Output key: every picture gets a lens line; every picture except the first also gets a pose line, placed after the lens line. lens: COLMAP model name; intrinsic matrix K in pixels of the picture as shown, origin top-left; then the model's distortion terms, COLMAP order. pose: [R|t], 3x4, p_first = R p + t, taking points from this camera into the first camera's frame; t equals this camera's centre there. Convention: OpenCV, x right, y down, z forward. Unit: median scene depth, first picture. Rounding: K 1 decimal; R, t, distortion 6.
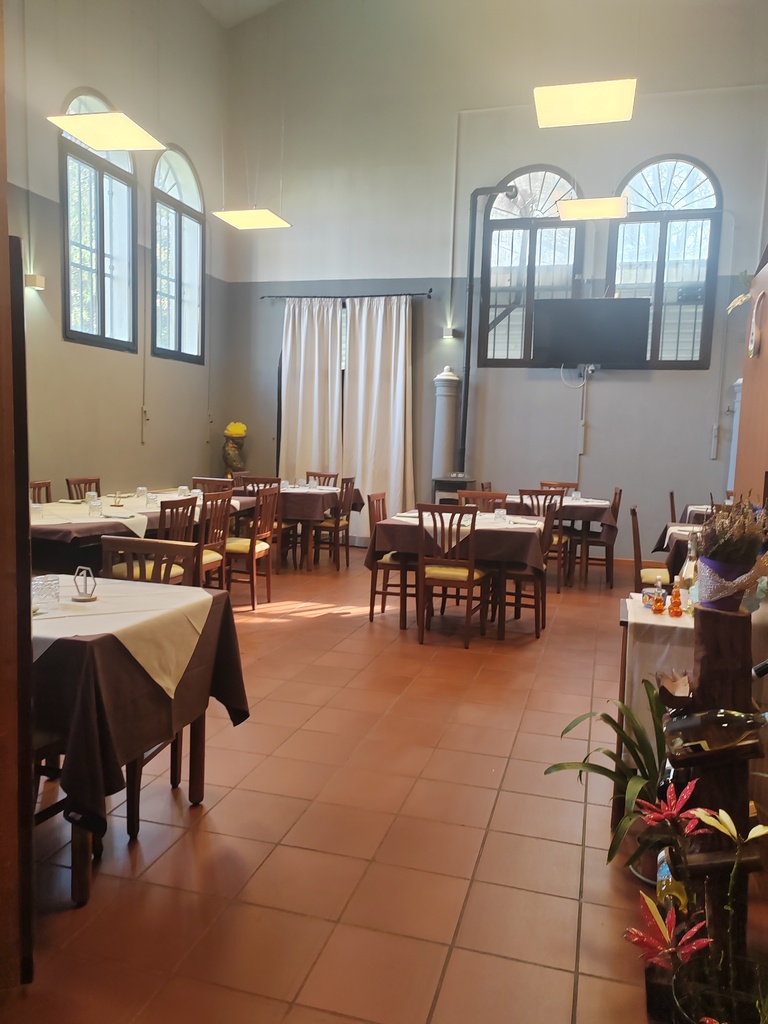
lens RADIAL K [[787.4, 0, 405.1], [0, 787.4, 504.6], [0, 0, 1]] dist [0.032846, 0.013781]
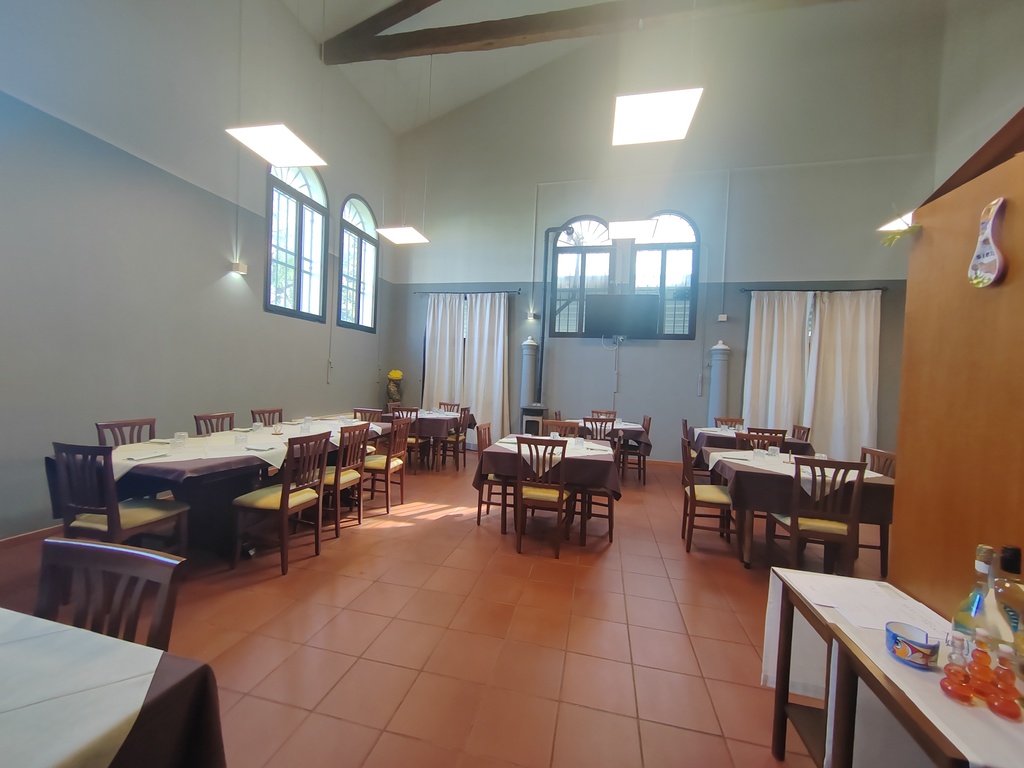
lens RADIAL K [[395.7, 0, 519.2], [0, 395.7, 382.9], [0, 0, 1]] dist [0.009728, -0.000151]
pose [[0.998835, 0.007877, 0.047608, -0.006289], [-0.004217, 0.997061, -0.076491, -0.022119], [-0.048071, 0.076201, 0.995933, 0.230497]]
